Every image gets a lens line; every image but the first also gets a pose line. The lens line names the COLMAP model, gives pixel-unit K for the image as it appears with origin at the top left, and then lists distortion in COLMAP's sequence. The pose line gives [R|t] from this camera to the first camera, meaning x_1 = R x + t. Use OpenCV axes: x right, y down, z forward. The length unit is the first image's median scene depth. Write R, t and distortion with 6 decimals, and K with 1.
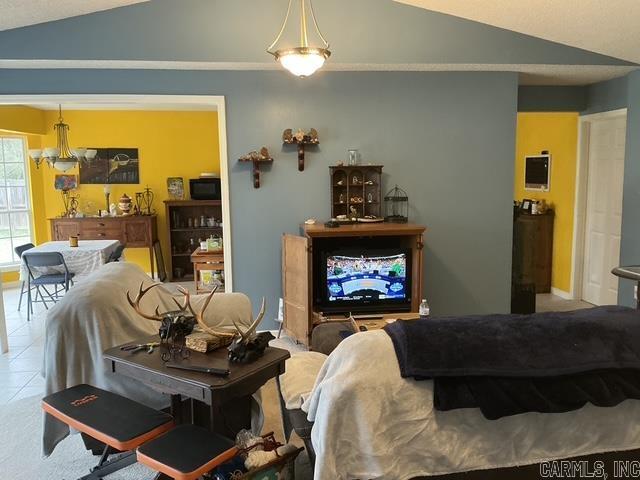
lens RADIAL K [[538.2, 0, 318.8], [0, 538.2, 240.6], [0, 0, 1]] dist [0.098825, -0.202973]
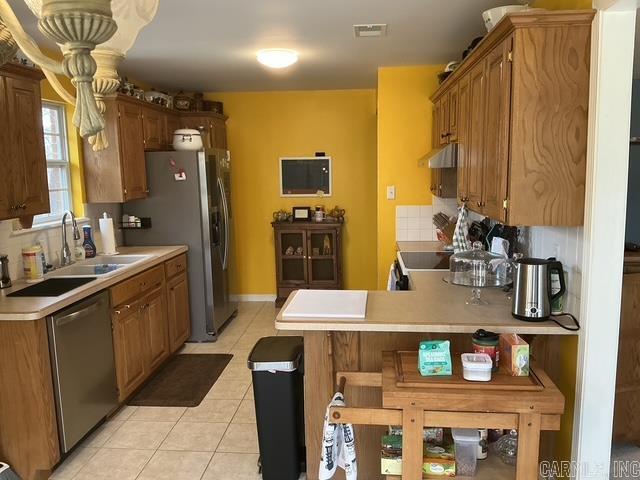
lens RADIAL K [[538.2, 0, 320.3], [0, 538.2, 241.0], [0, 0, 1]] dist [0.098825, -0.202973]
pose [[0.203420, -0.123092, 0.971323, -0.426431], [0.140718, 0.985442, 0.095411, -0.092102], [-0.968927, 0.117274, 0.217780, 0.720991]]
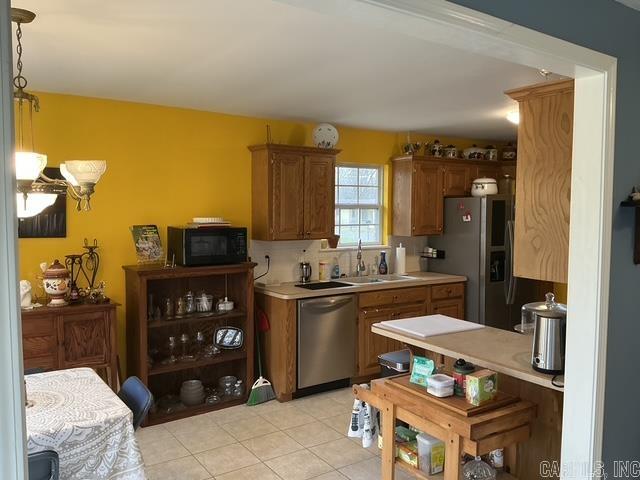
lens RADIAL K [[538.2, 0, 319.6], [0, 538.2, 240.6], [0, 0, 1]] dist [0.098825, -0.202973]
pose [[0.885993, -0.009057, 0.463610, -0.373978], [0.039618, 0.997632, -0.056223, -0.066508], [-0.462003, 0.068180, 0.884254, 0.464819]]
